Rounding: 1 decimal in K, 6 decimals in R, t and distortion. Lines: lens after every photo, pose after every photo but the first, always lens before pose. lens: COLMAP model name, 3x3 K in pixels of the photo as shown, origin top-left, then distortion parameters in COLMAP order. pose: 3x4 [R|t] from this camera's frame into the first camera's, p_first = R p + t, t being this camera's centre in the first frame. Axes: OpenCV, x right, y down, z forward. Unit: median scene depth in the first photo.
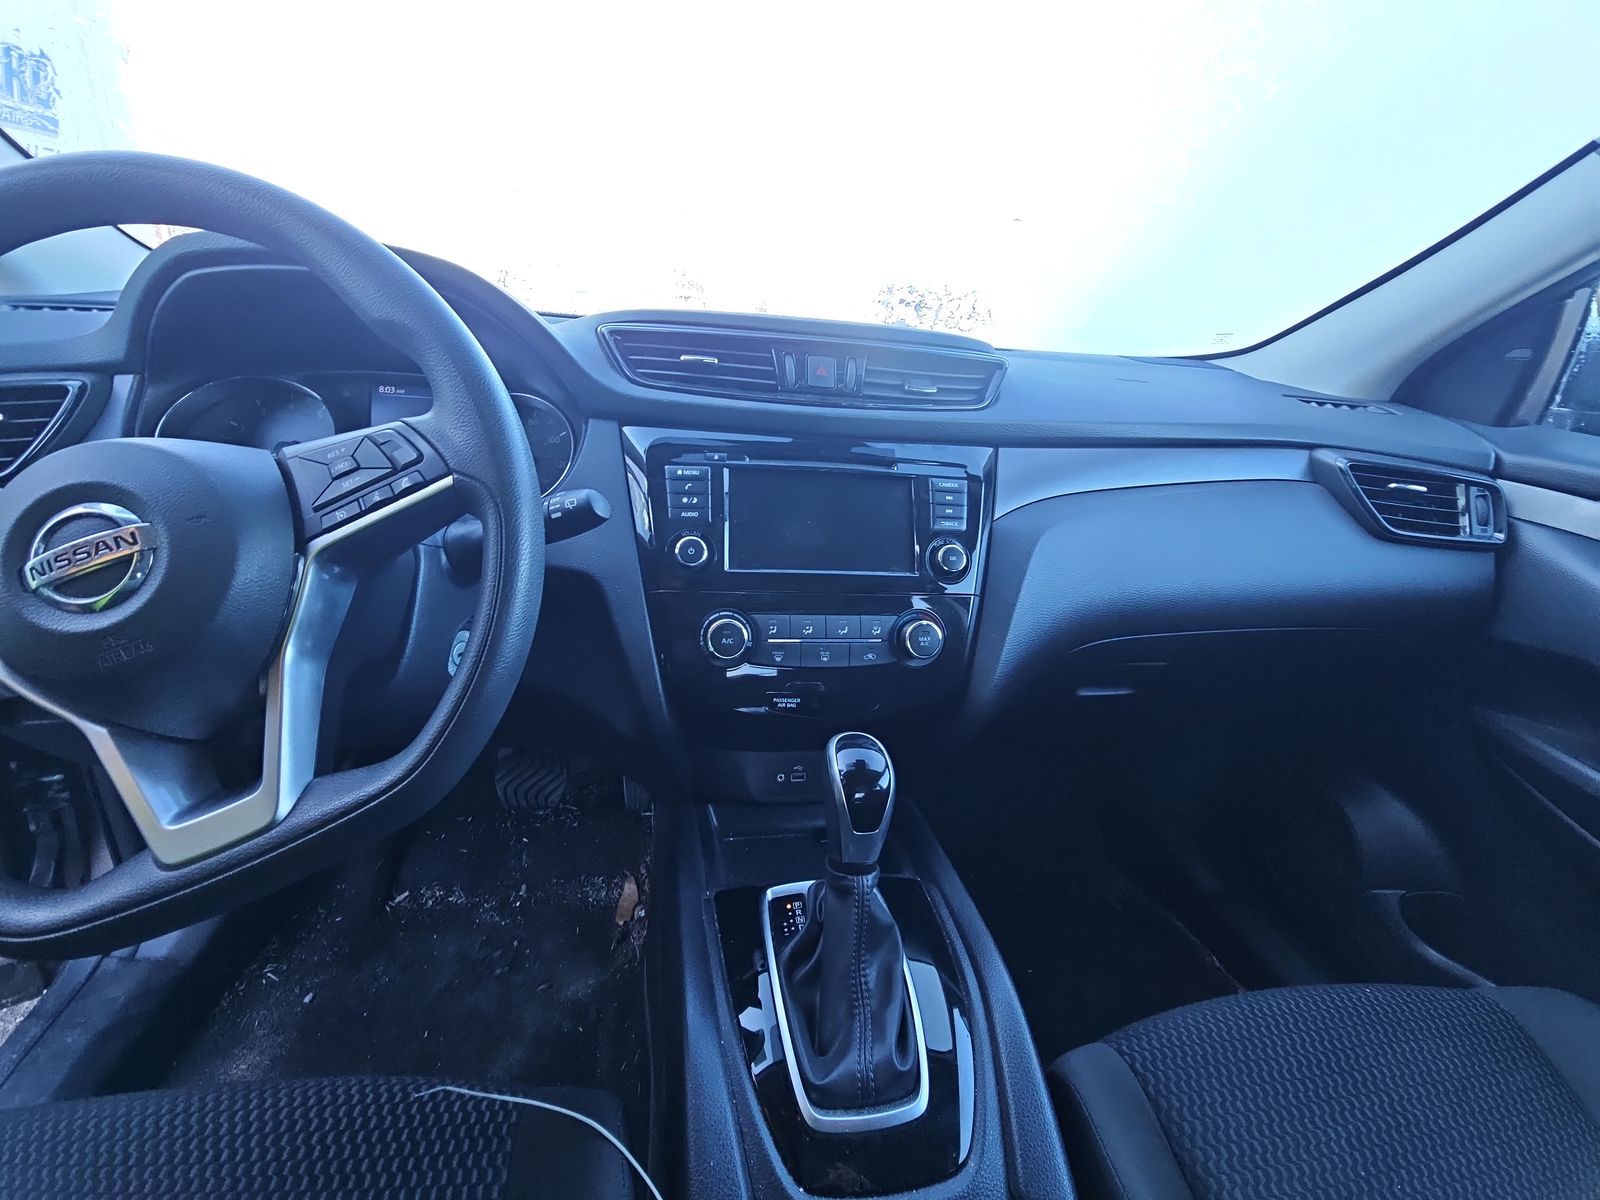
lens RADIAL K [[637.2, 0, 795.5], [0, 637.2, 608.6], [0, 0, 1]] dist [0.010143, -0.008884]
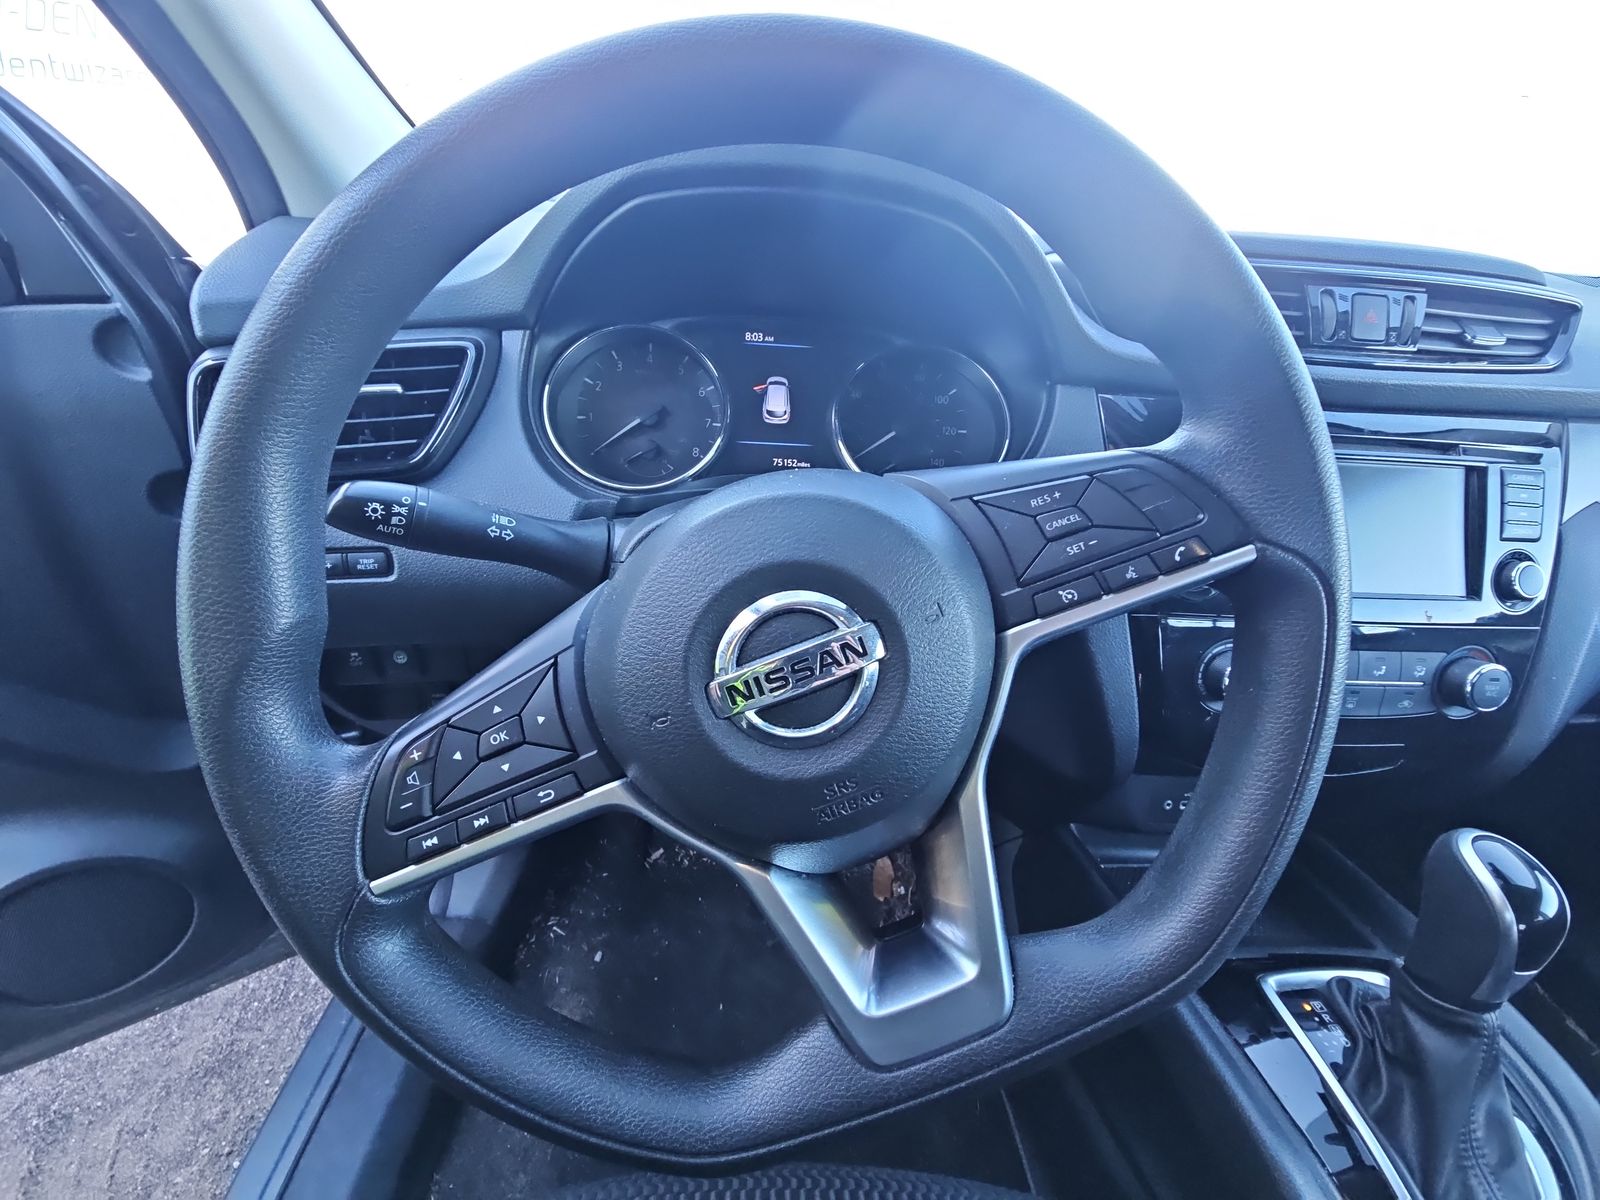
lens RADIAL K [[637.2, 0, 795.5], [0, 637.2, 608.6], [0, 0, 1]] dist [0.010143, -0.008884]
pose [[0.994351, 0.042459, -0.097275, -0.948746], [-0.028023, 0.989000, 0.145238, -0.227231], [0.102372, -0.141692, 0.984603, 0.285518]]
